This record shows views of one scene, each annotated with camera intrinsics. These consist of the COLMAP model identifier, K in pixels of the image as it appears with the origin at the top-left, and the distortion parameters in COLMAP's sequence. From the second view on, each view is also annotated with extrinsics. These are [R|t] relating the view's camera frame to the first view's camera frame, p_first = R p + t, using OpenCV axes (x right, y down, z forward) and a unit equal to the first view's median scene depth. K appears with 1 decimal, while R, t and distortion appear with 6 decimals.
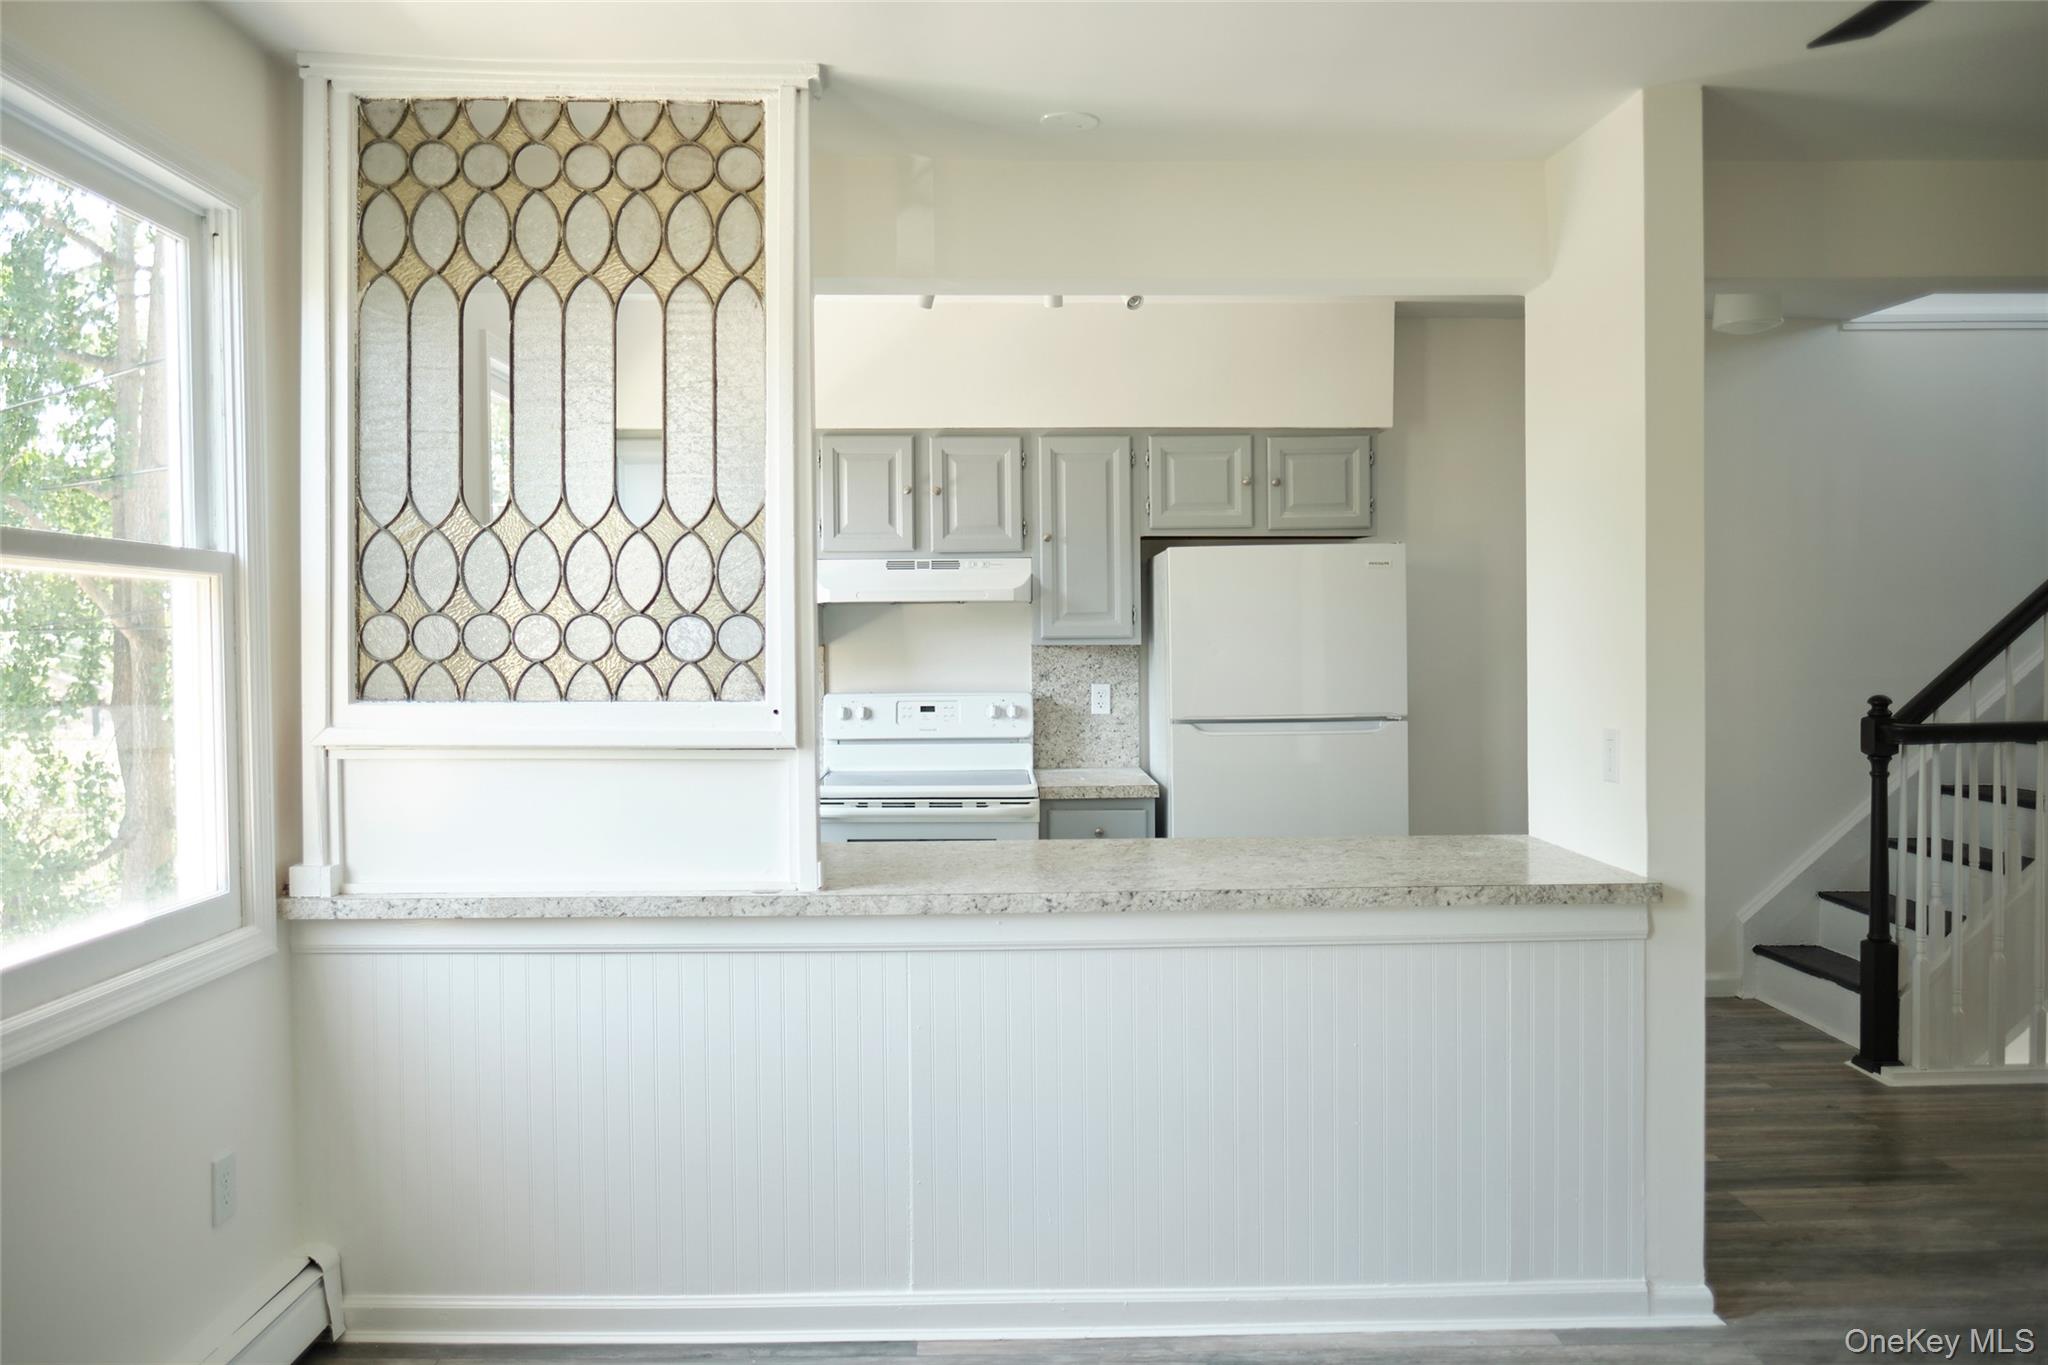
lens RADIAL K [[1448.4, 0, 1020.8], [0, 1448.4, 658.7], [0, 0, 1]] dist [-0.009416, 0.000448]
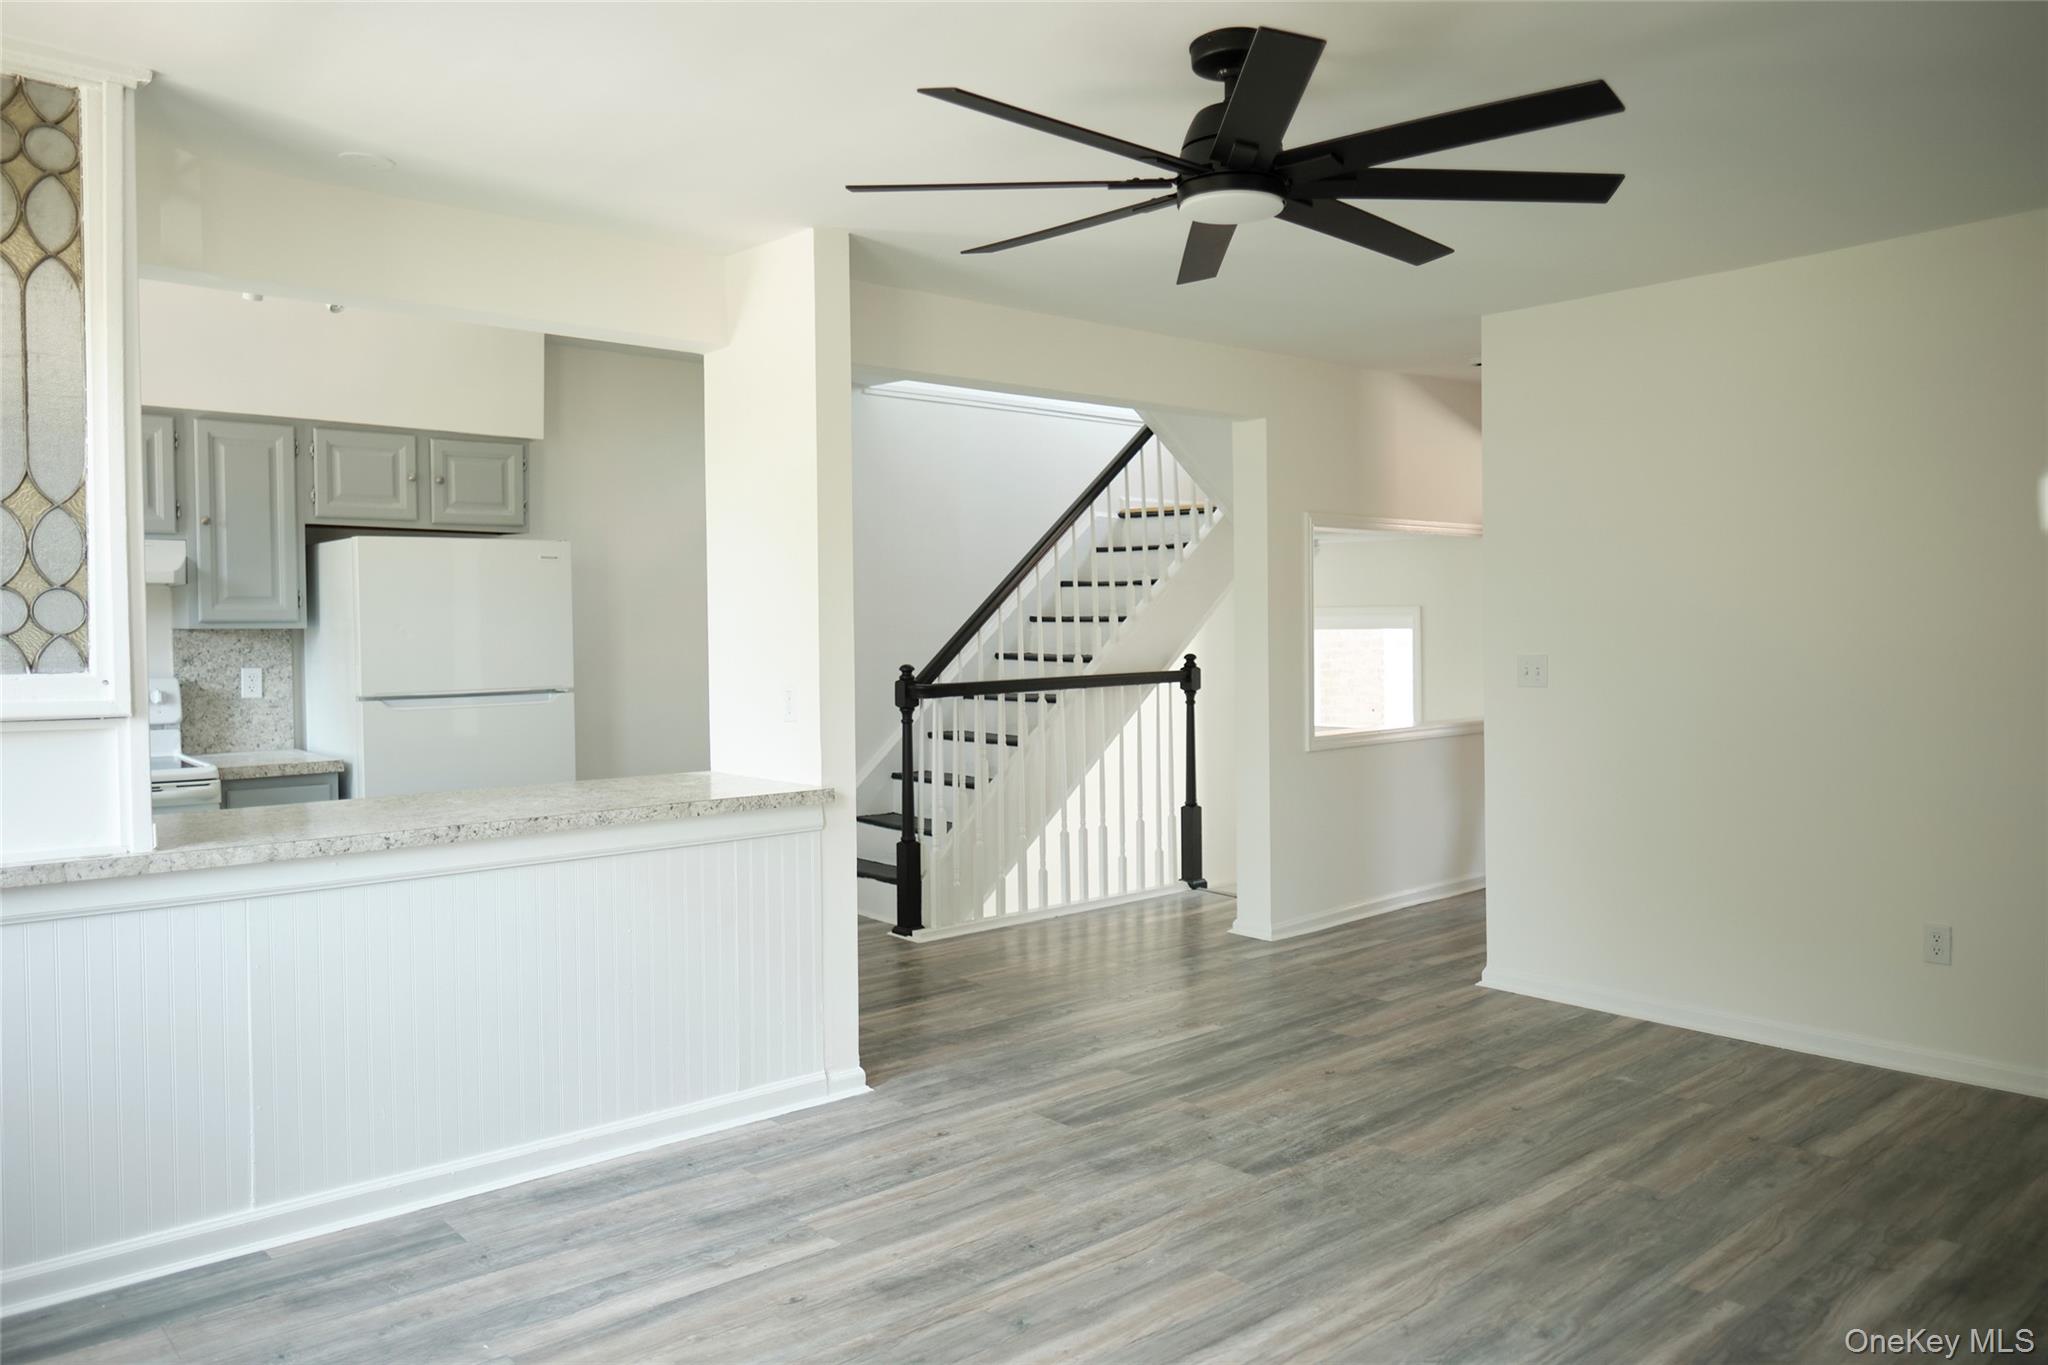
lens RADIAL K [[1446.5, 0, 1035.1], [0, 1446.5, 657.5], [0, 0, 1]] dist [-0.004816, 0.001610]
pose [[0.763056, -0.011846, 0.646224, -0.218012], [0.011477, 0.999923, 0.004778, 0.014192], [-0.646230, 0.003771, 0.763133, -0.146841]]
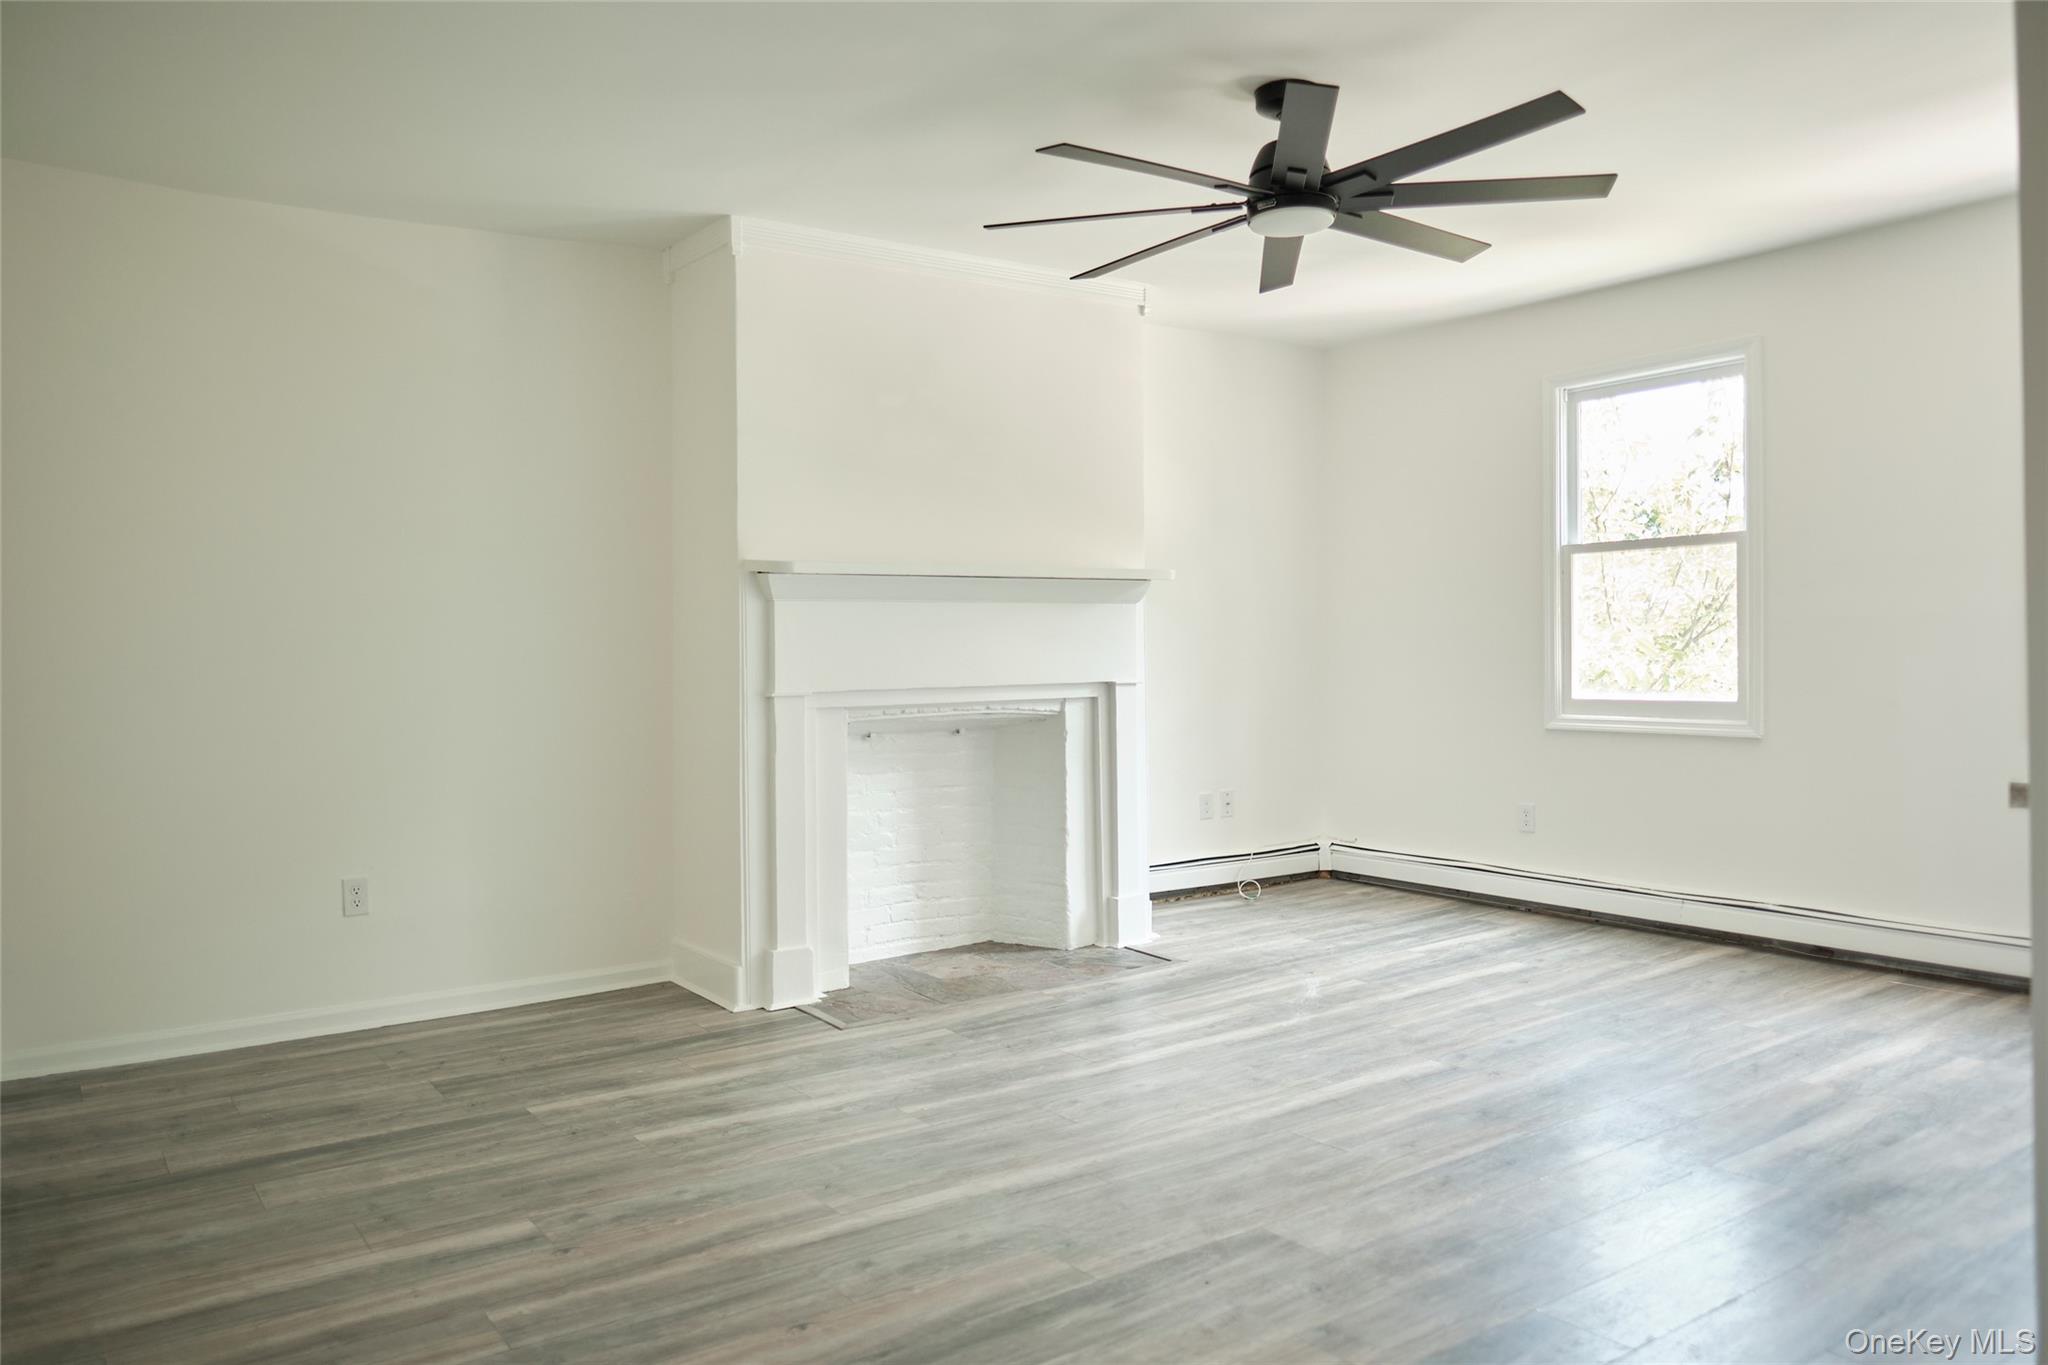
lens RADIAL K [[1433.6, 0, 1025.5], [0, 1433.6, 635.7], [0, 0, 1]] dist [0.002081, 0.000120]
pose [[-0.826981, 0.009242, -0.562153, 0.869775], [0.014936, 0.999873, -0.005534, 0.049429], [0.562031, -0.012972, -0.827015, 0.892145]]
